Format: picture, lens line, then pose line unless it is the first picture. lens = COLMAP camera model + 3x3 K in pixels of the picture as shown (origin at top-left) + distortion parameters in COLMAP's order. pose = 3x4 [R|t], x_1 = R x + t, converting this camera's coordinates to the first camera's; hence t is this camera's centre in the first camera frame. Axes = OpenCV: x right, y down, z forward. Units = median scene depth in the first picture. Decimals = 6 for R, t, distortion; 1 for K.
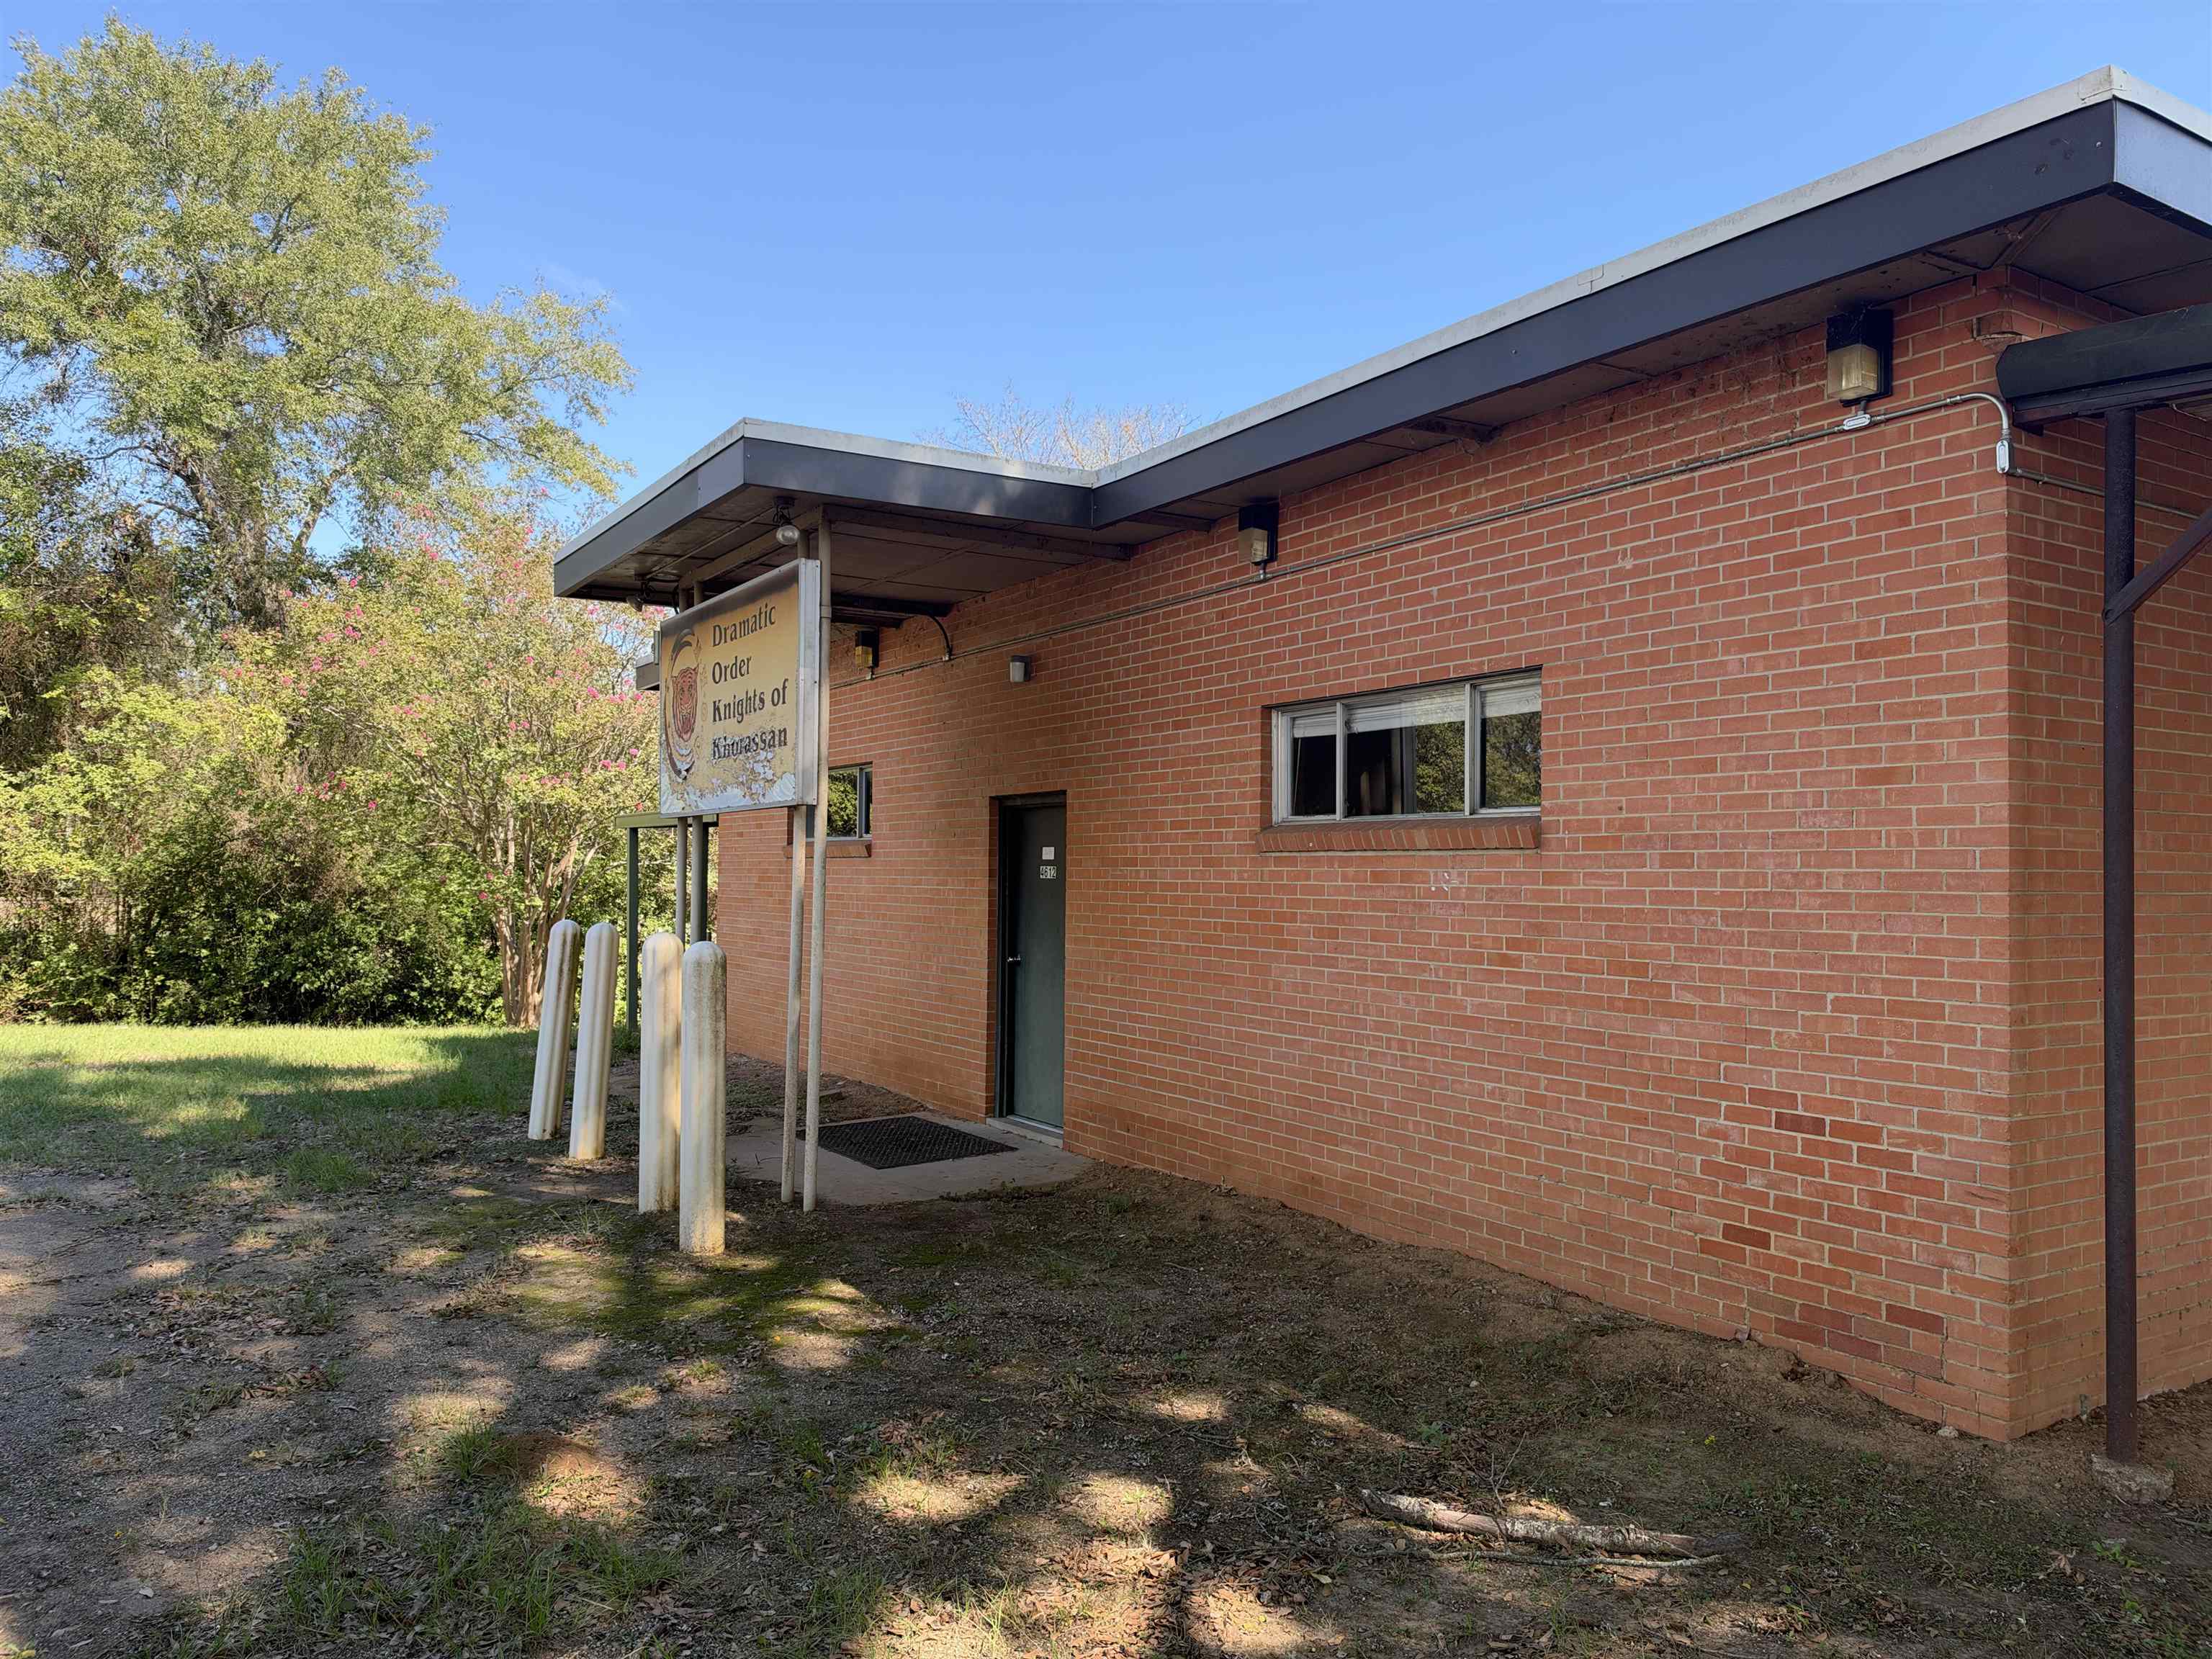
lens RADIAL K [[1588.6, 0, 1106.0], [0, 1588.6, 829.5], [0, 0, 1]] dist [0.143689, -0.295659]
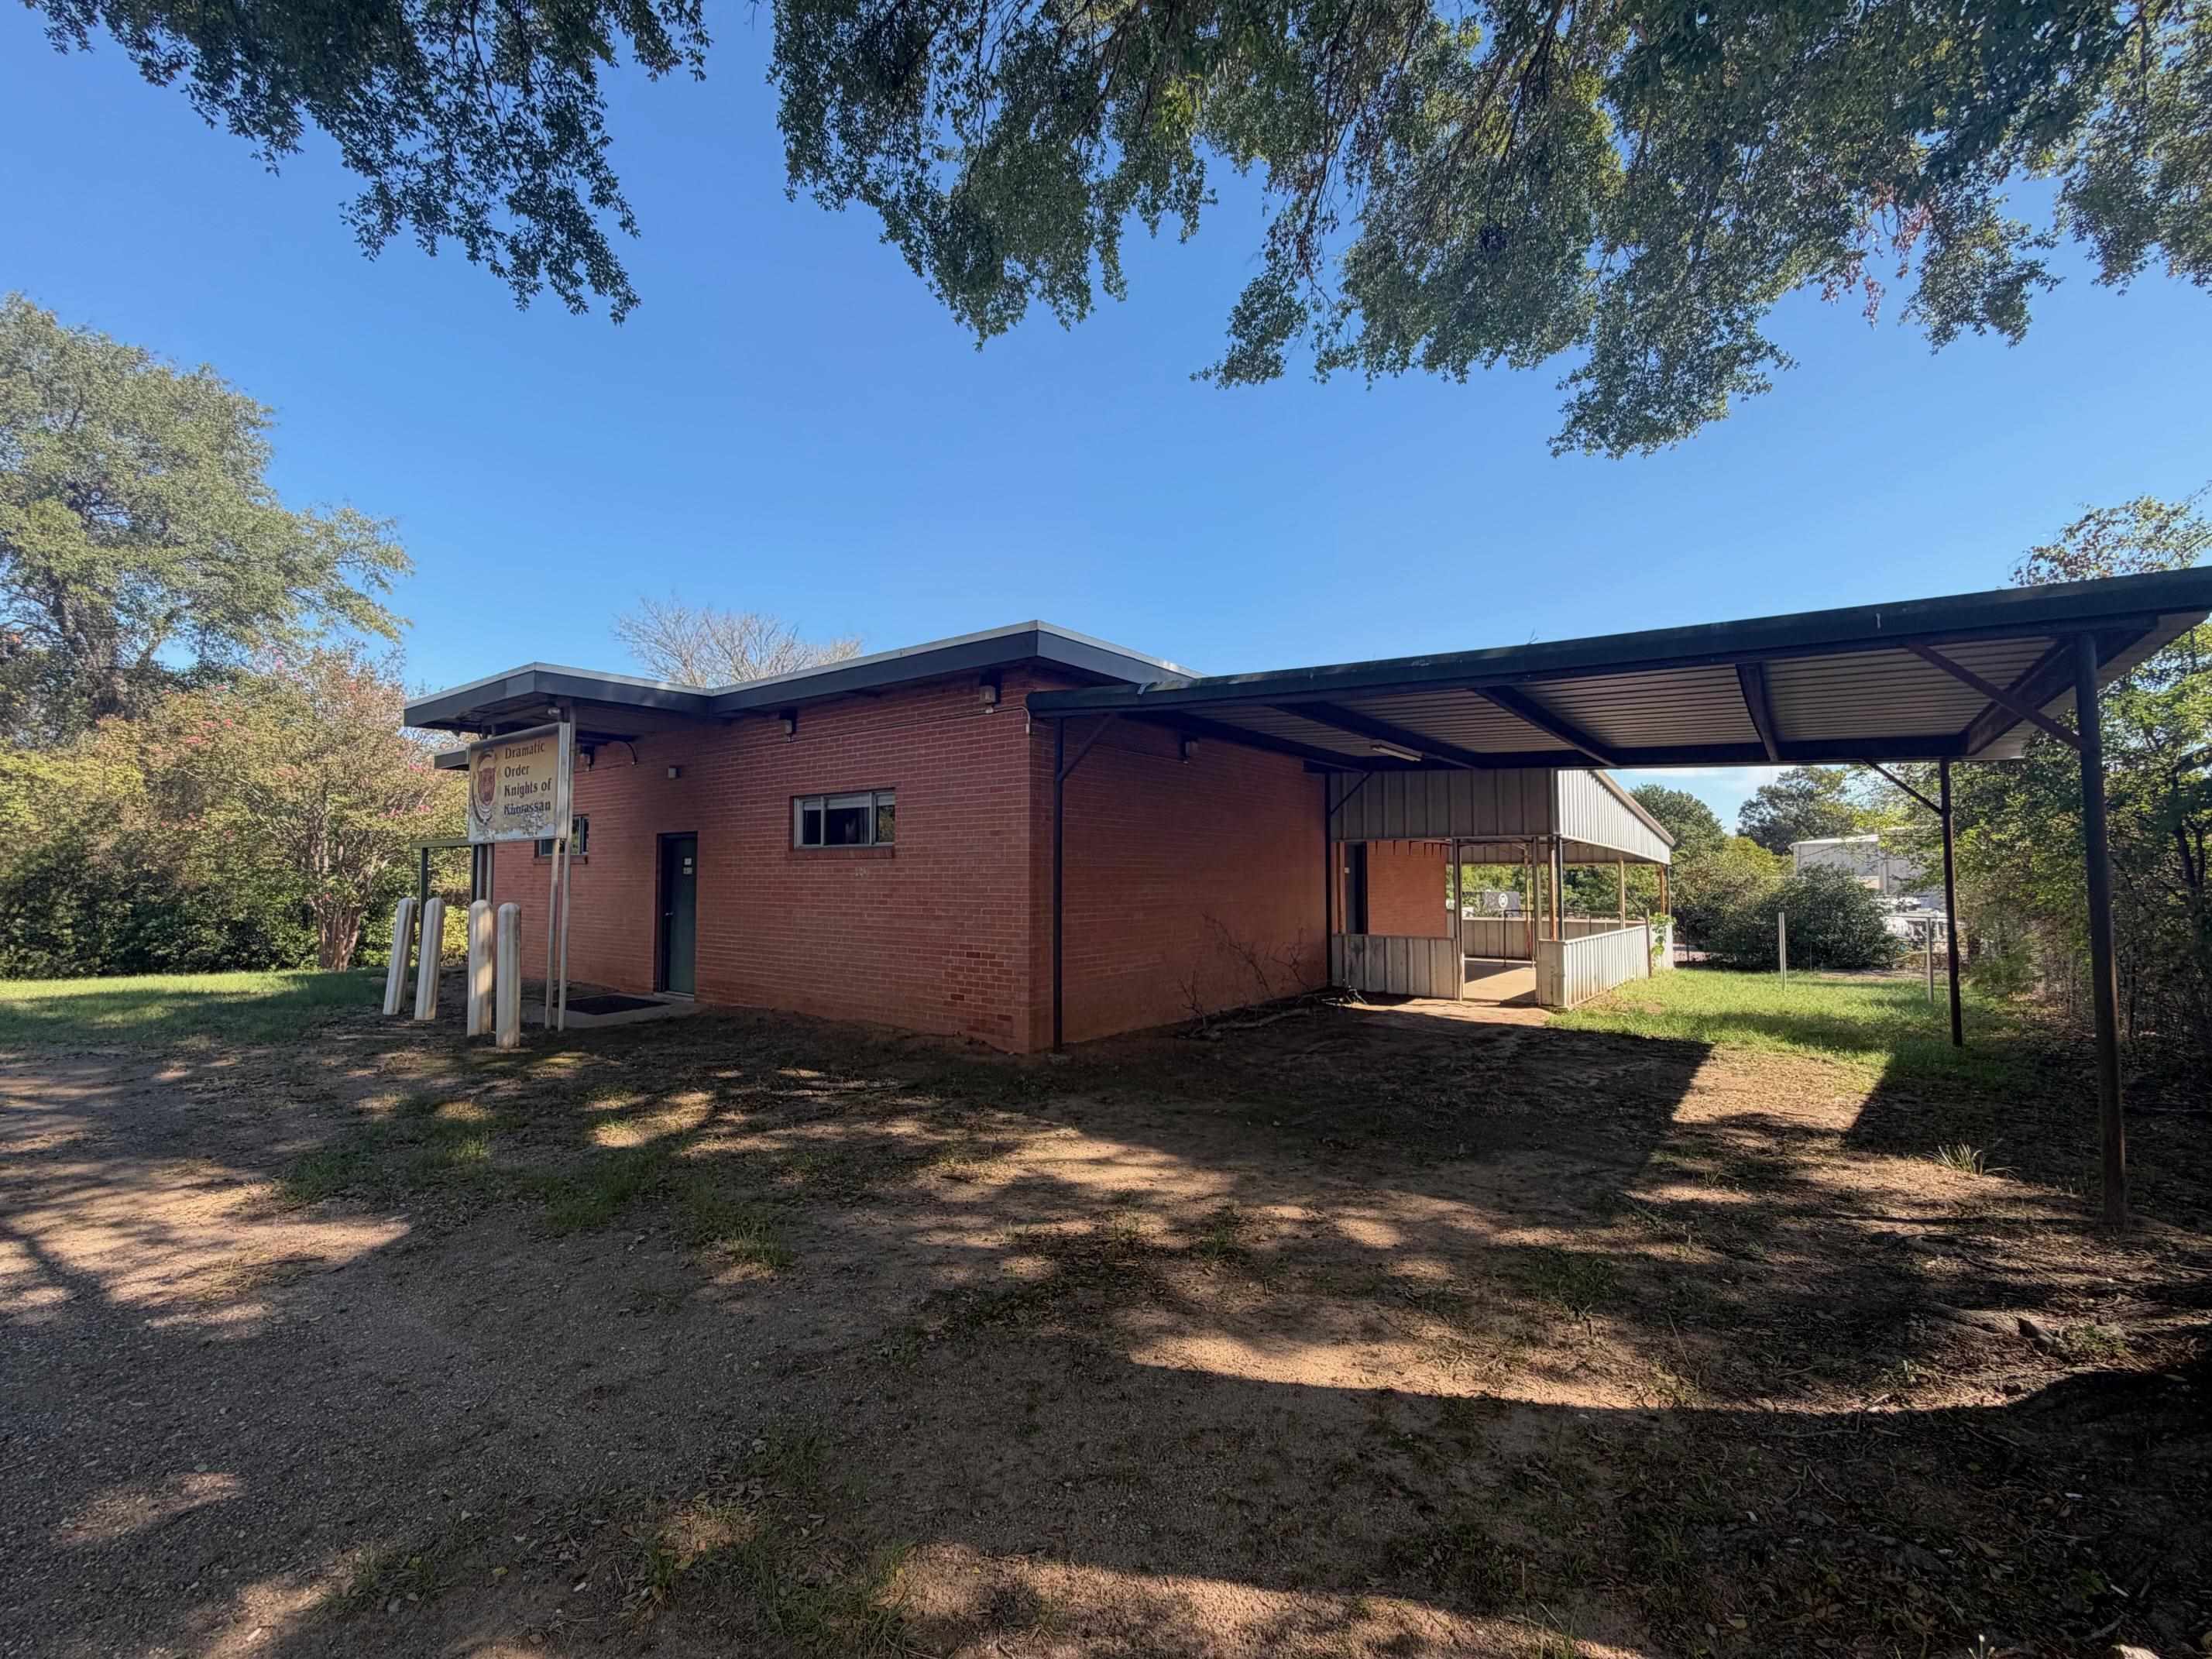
lens RADIAL K [[895.9, 0, 1083.5], [0, 895.9, 827.4], [0, 0, 1]] dist [0.000155, 0.000376]
pose [[0.931100, 0.008068, 0.364676, 0.019728], [-0.000054, 0.999758, -0.021982, -0.004226], [-0.364765, 0.020448, 0.930875, -0.313627]]
